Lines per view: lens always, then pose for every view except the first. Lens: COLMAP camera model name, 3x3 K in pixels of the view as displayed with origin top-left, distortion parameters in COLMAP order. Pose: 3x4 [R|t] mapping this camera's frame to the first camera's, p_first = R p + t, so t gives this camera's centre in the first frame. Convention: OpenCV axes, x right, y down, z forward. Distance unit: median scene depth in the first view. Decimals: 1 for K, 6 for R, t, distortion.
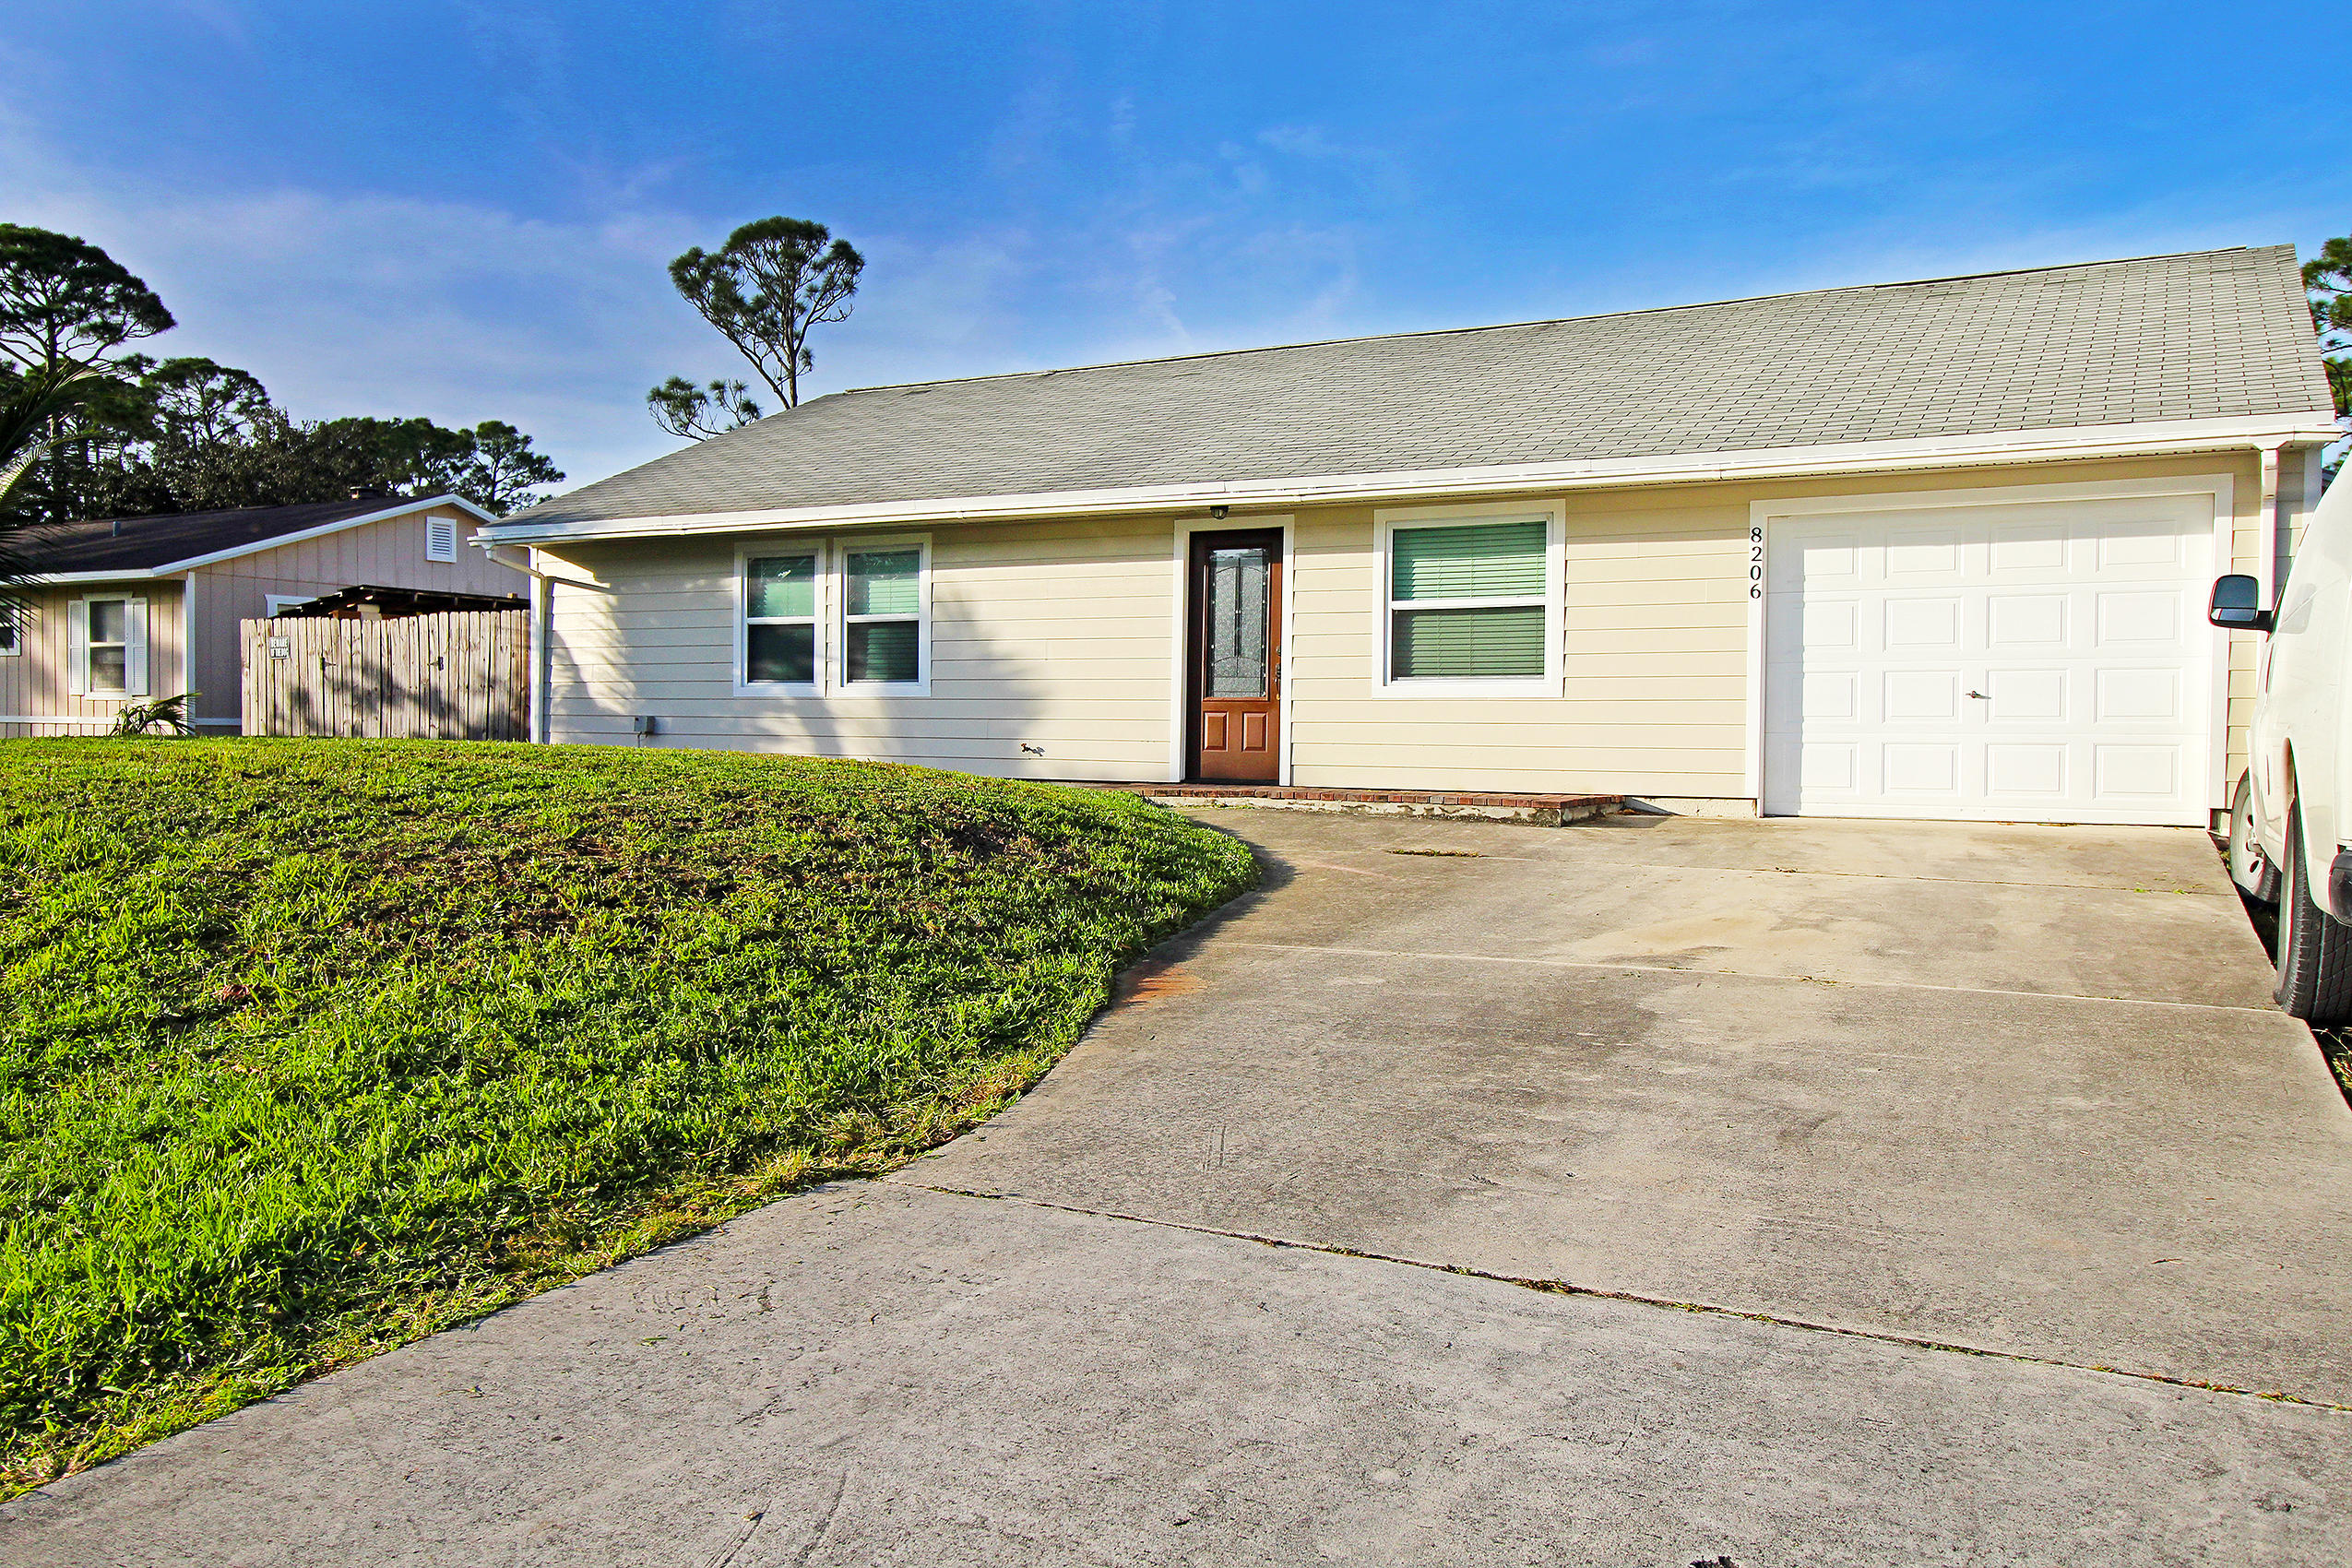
lens RADIAL K [[1841.4, 0, 1164.8], [0, 1841.4, 801.1], [0, 0, 1]] dist [0.014546, 0.000918]
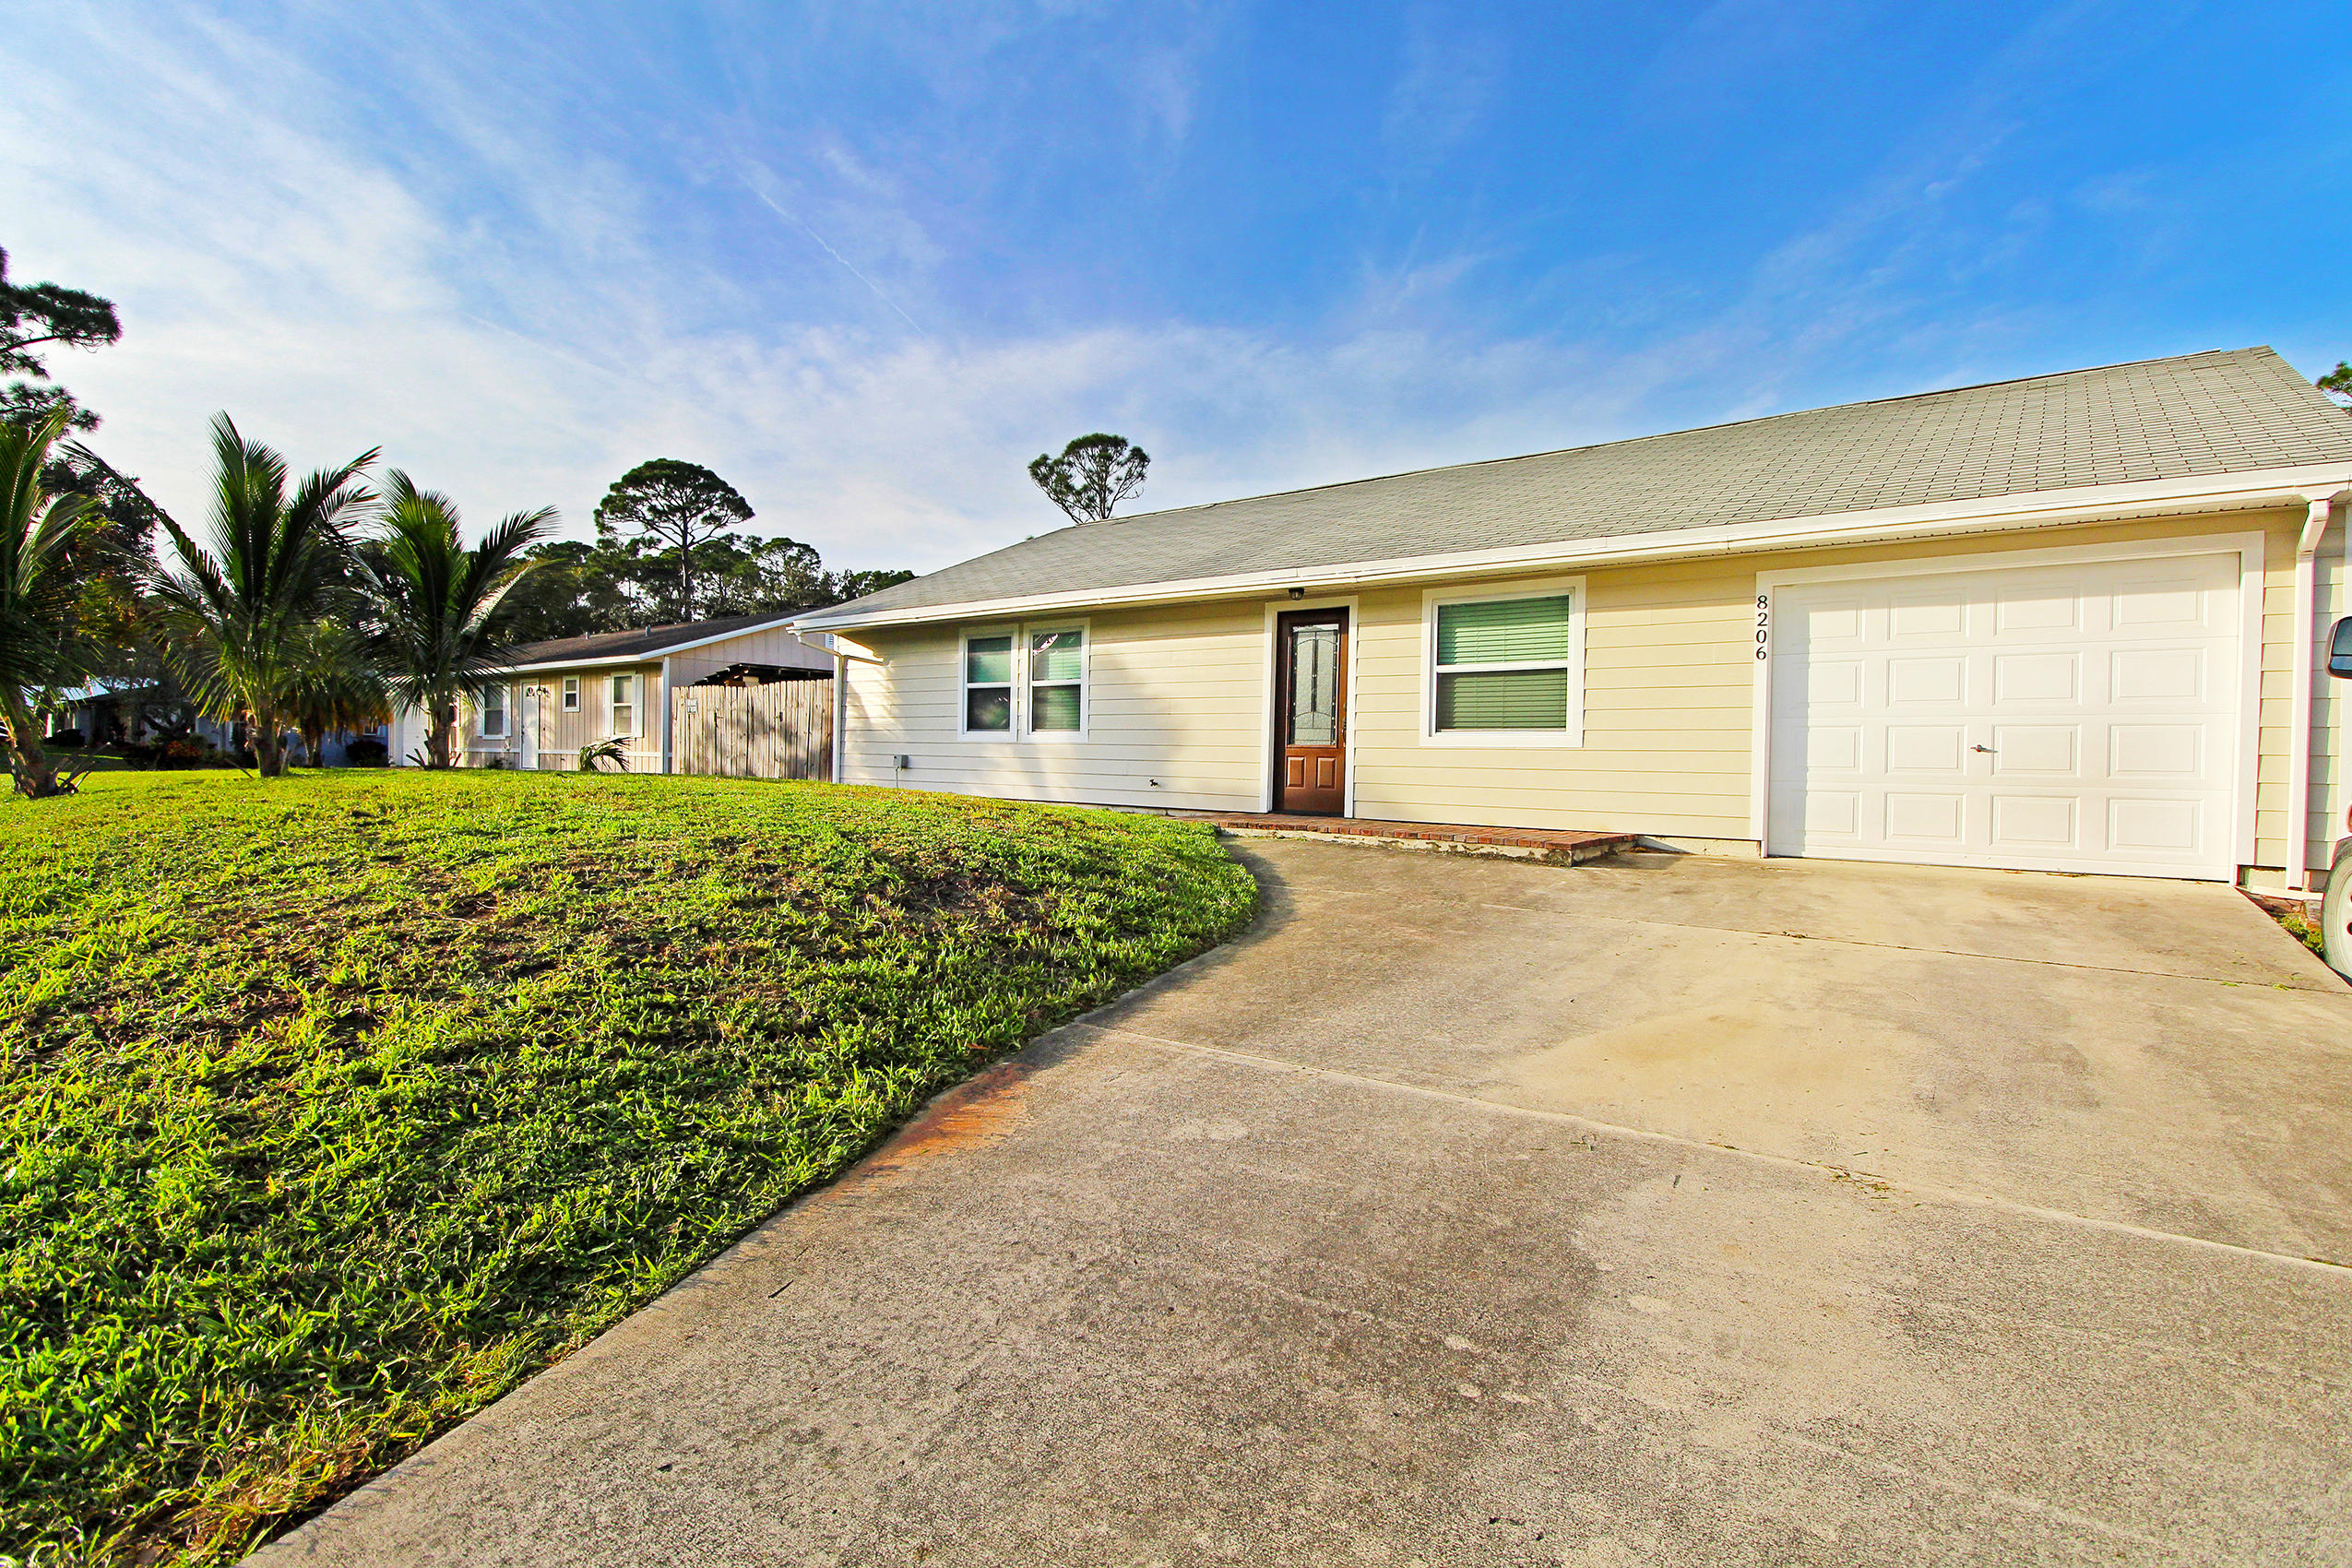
lens RADIAL K [[1119.8, 0, 1186.8], [0, 1119.8, 787.3], [0, 0, 1]] dist [-0.005481, -0.008739]
pose [[0.986783, 0.011348, -0.161648, 0.076376], [-0.013136, 0.999864, -0.009993, -0.018727], [0.161513, 0.011984, 0.986798, 0.242784]]
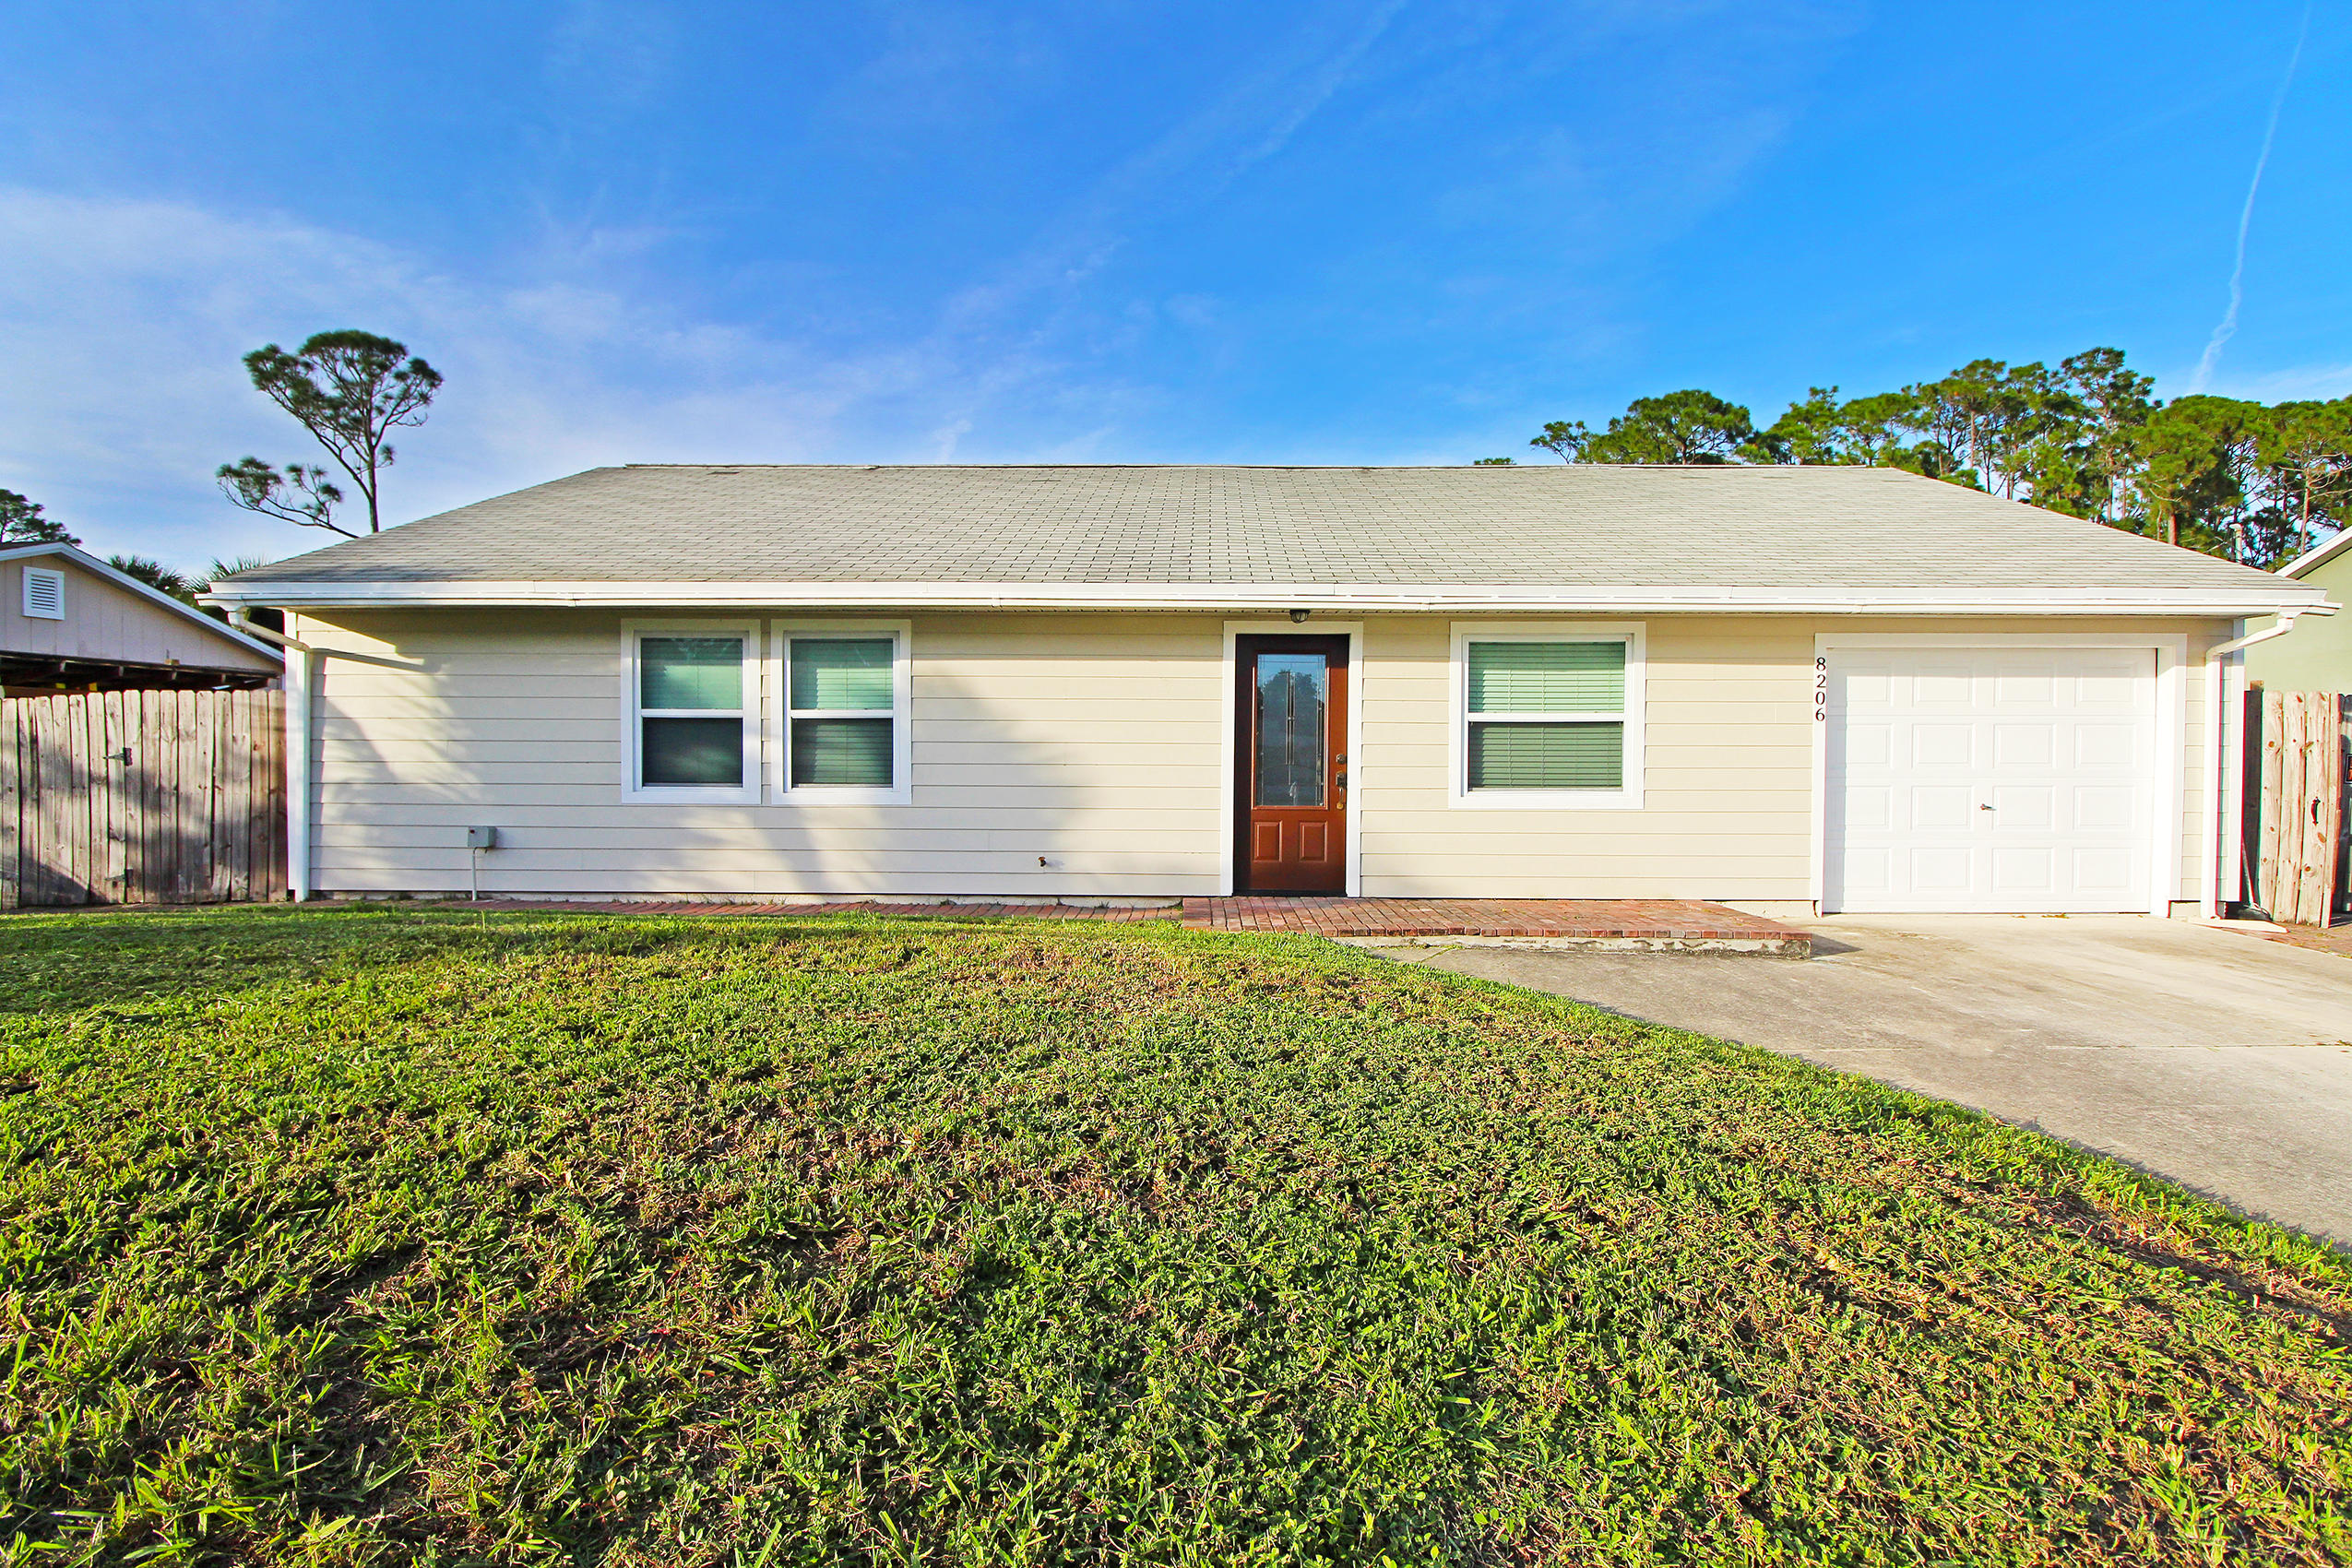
lens RADIAL K [[1119.8, 0, 1155.7], [0, 1119.8, 749.7], [0, 0, 1]] dist [-0.005481, -0.008739]
pose [[0.882838, -0.003733, 0.469663, -0.293673], [0.021825, 0.999214, -0.033085, -0.067067], [-0.469170, 0.039459, 0.882226, 0.507025]]
